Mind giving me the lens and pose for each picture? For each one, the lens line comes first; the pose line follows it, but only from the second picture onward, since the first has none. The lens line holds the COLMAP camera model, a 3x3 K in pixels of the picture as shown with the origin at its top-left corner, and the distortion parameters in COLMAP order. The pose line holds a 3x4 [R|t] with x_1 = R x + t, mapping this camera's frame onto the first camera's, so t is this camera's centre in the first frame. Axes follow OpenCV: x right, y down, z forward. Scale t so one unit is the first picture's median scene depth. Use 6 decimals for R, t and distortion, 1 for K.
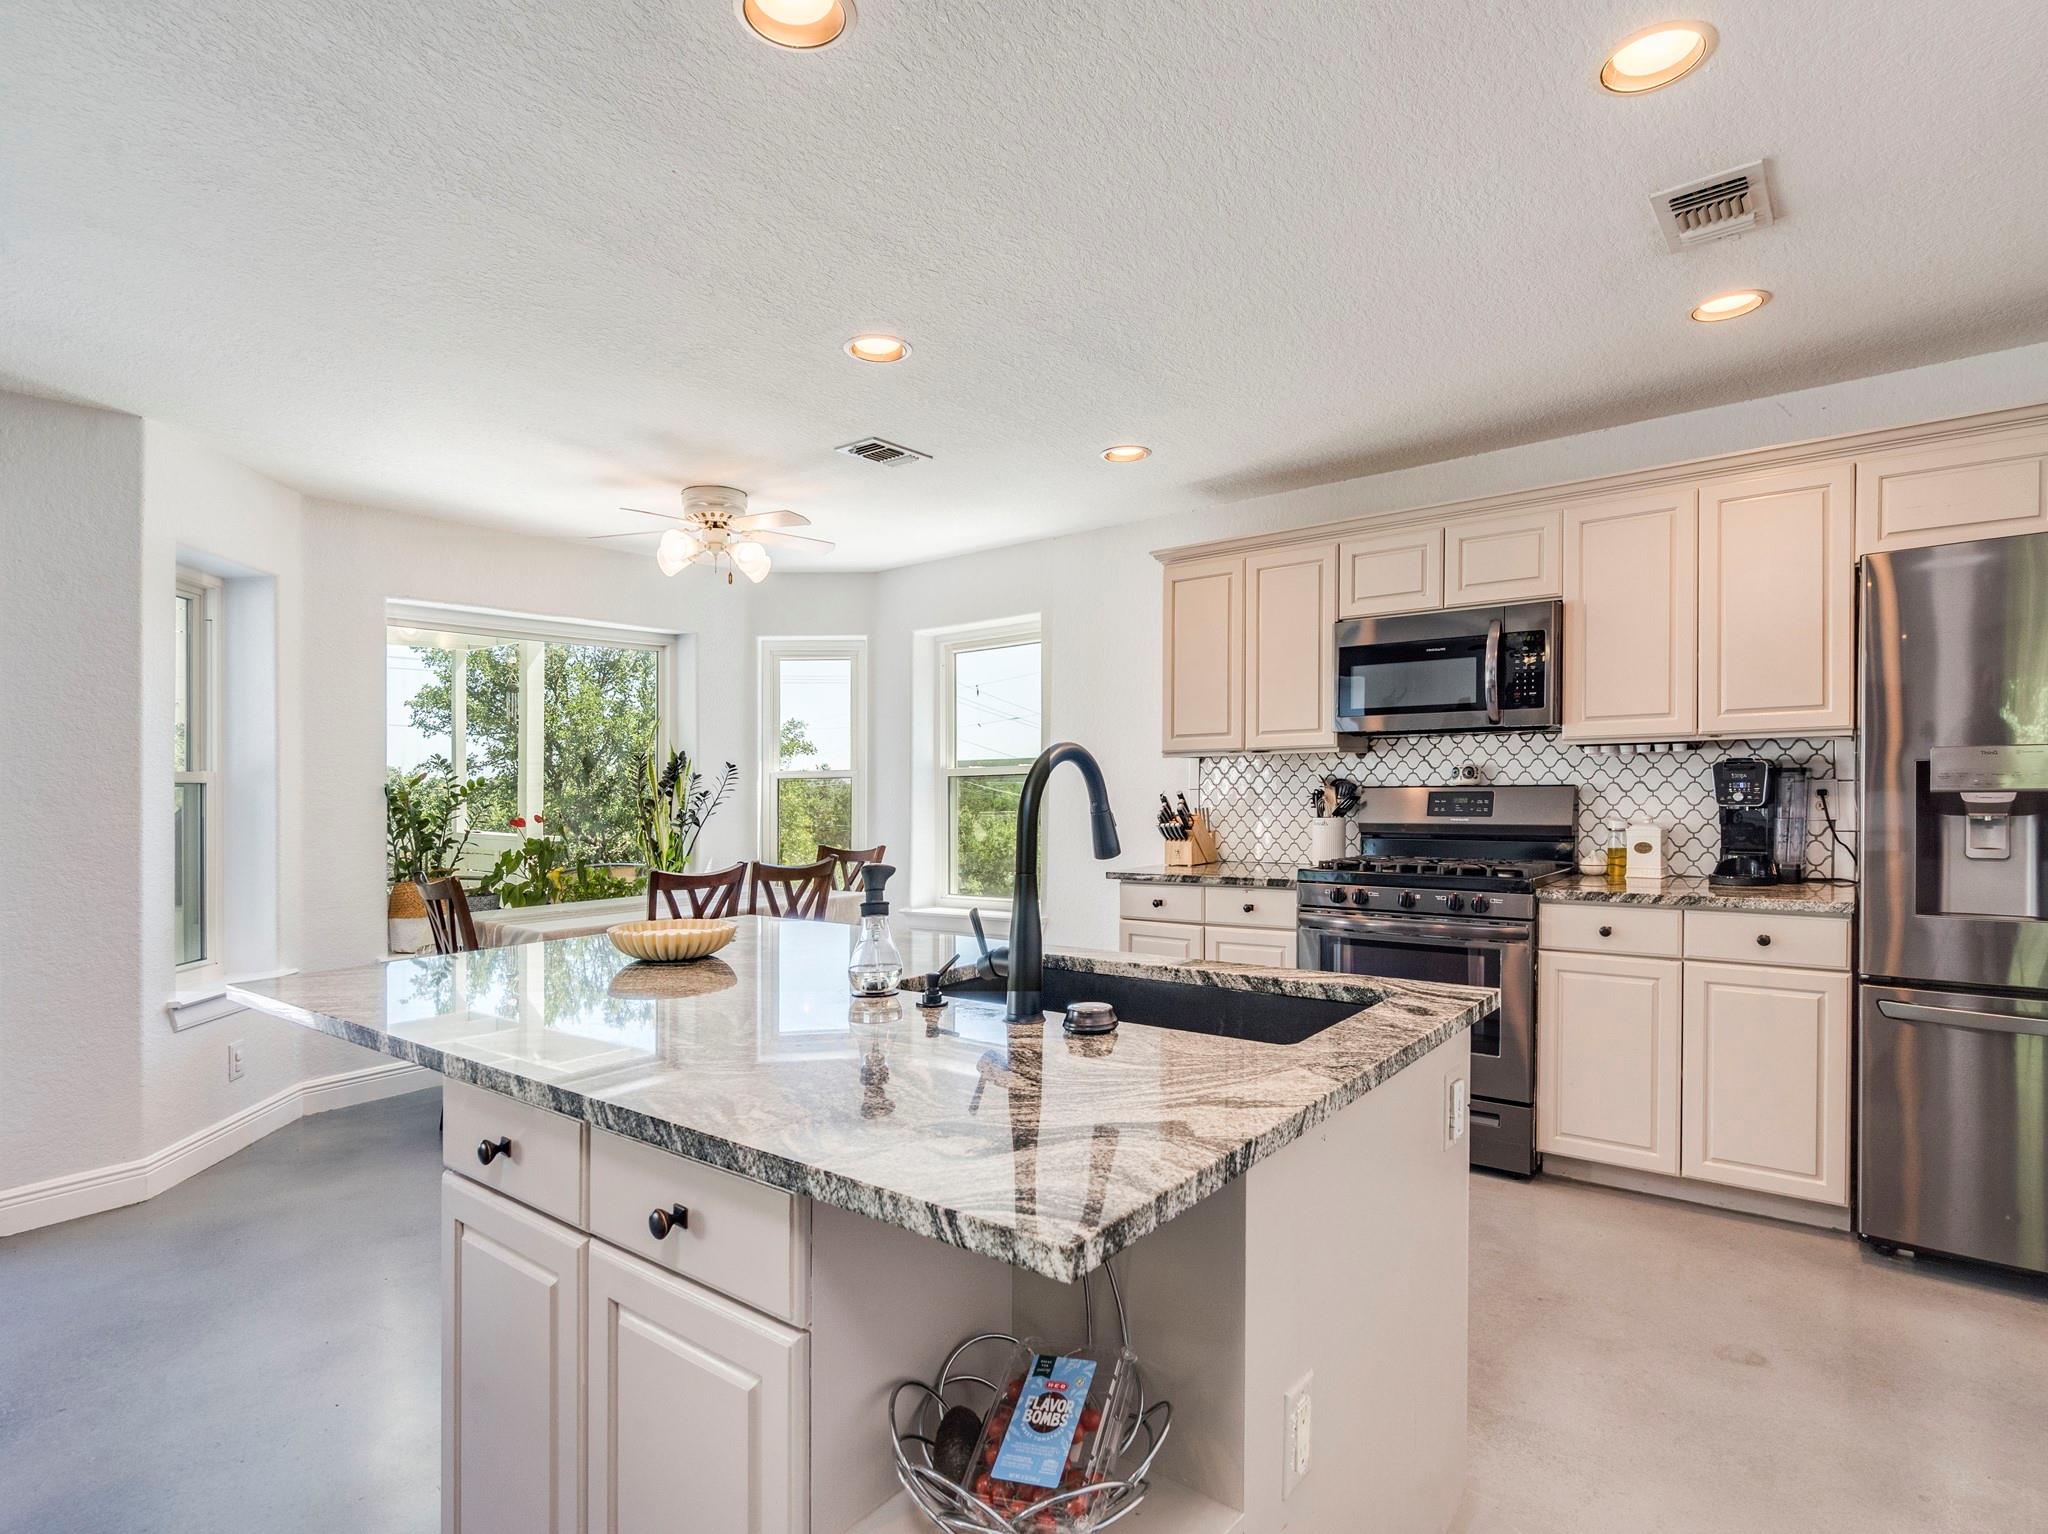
lens RADIAL K [[1085.2, 0, 1023.8], [0, 1085.2, 778.9], [0, 0, 1]] dist [-0.018952, -0.000453]
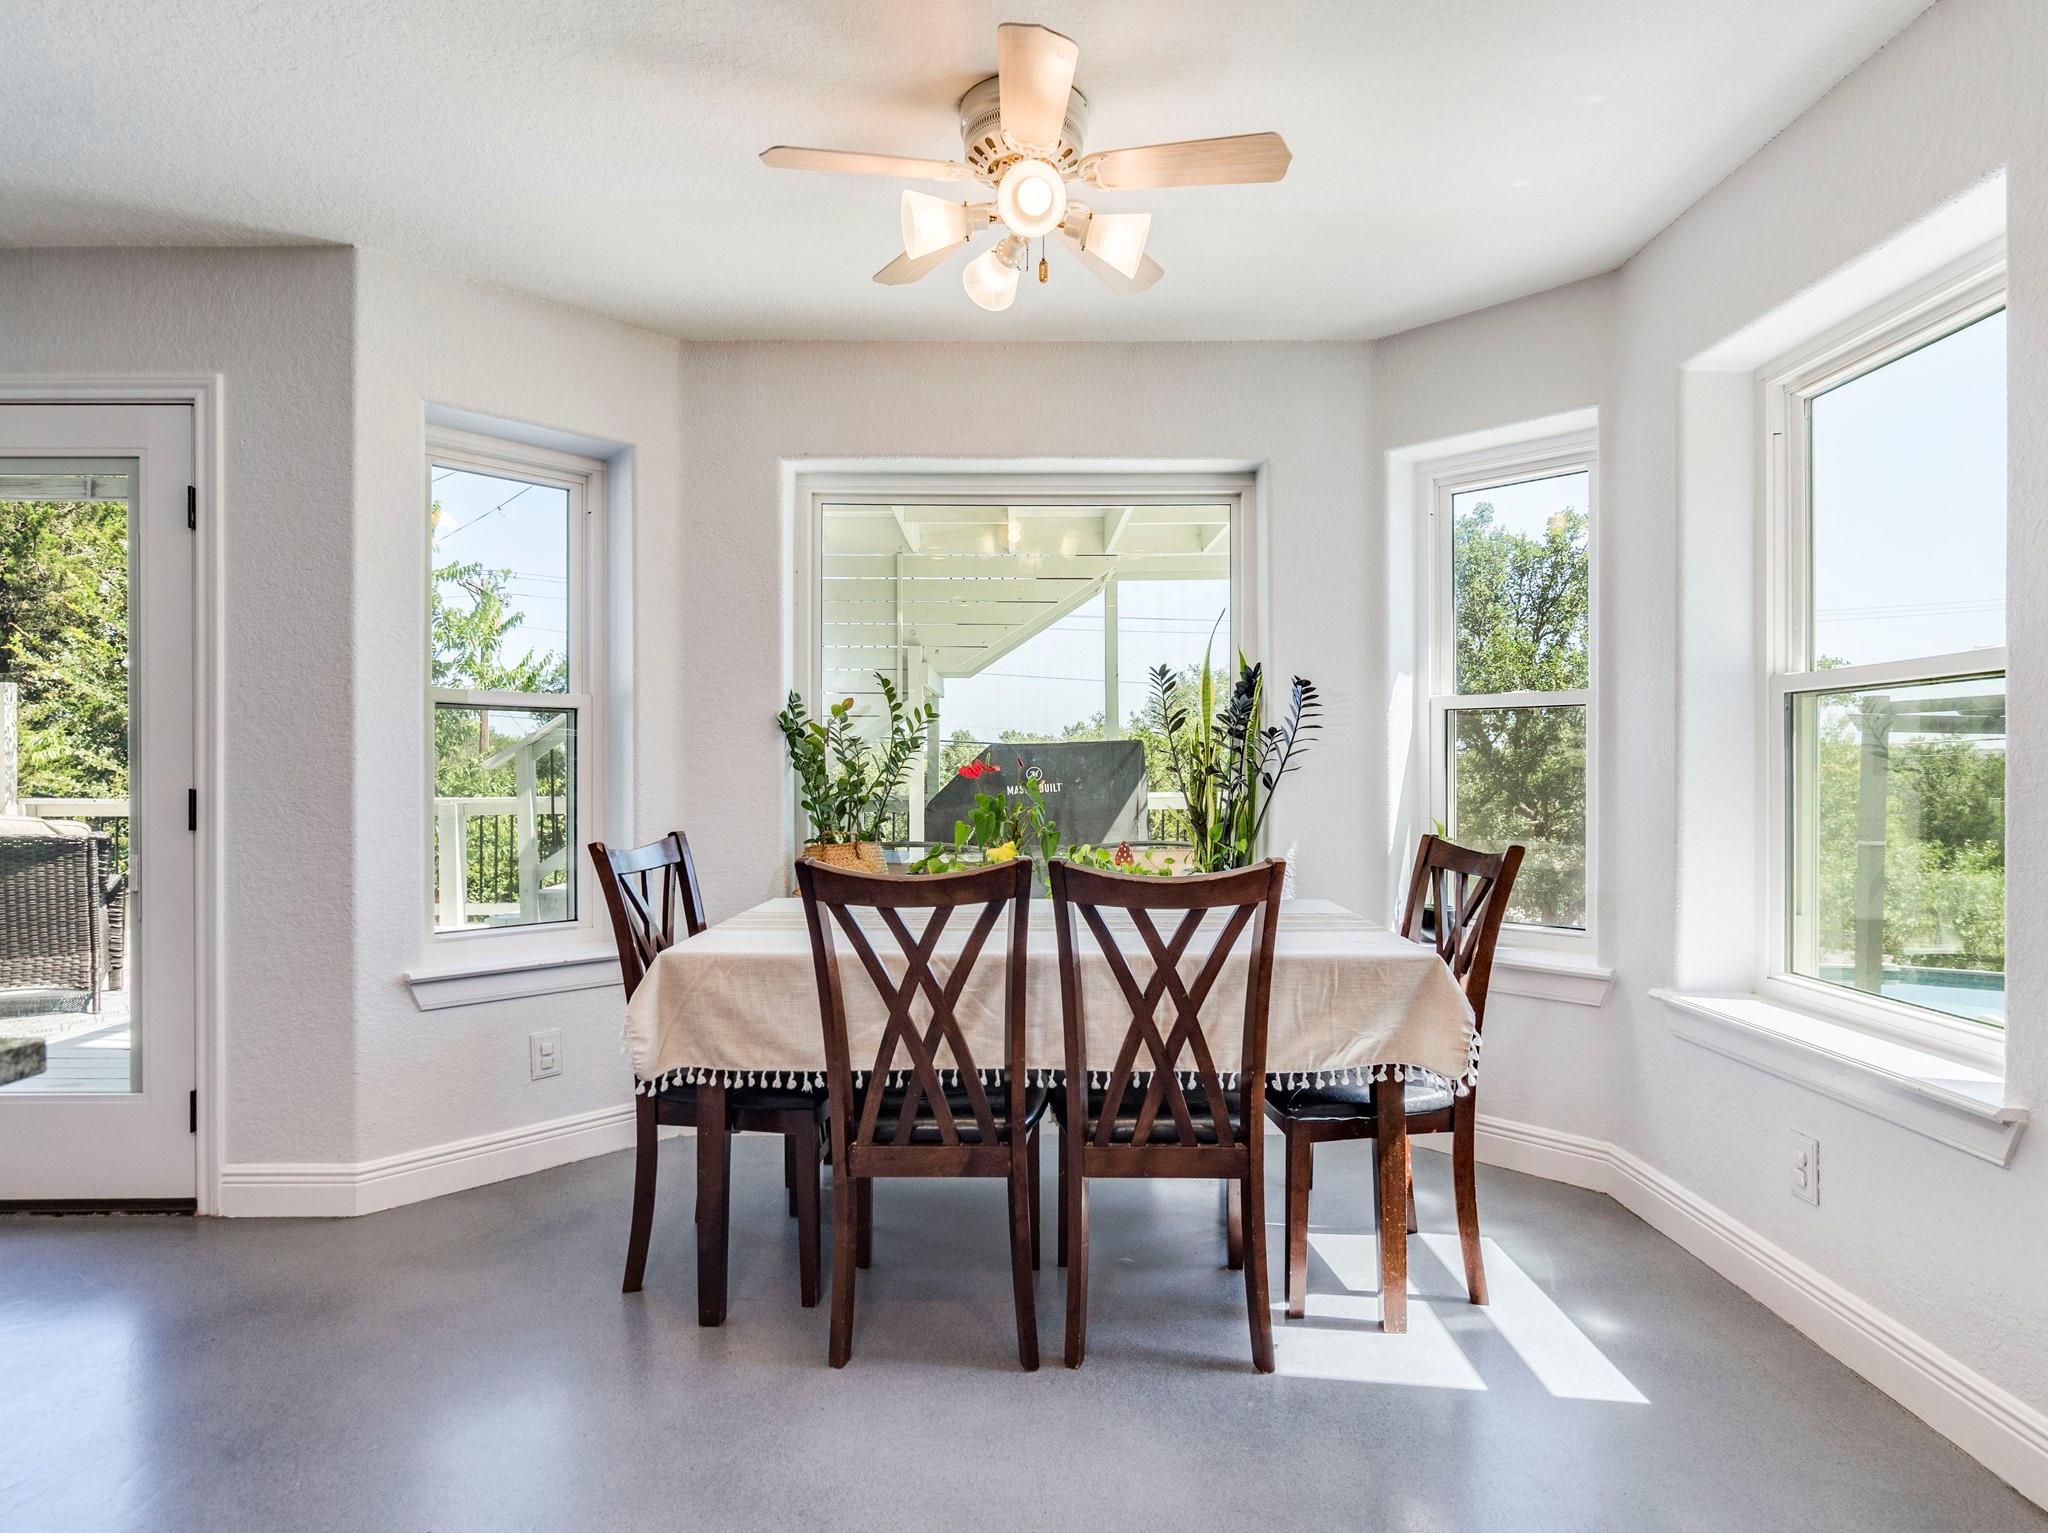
lens RADIAL K [[1085.2, 0, 1048.1], [0, 1085.2, 740.1], [0, 0, 1]] dist [-0.018952, -0.000453]
pose [[0.624878, 0.000676, -0.780722, 0.100891], [-0.006800, 0.999966, -0.004577, 0.026215], [0.780692, 0.008169, 0.624862, 0.665080]]
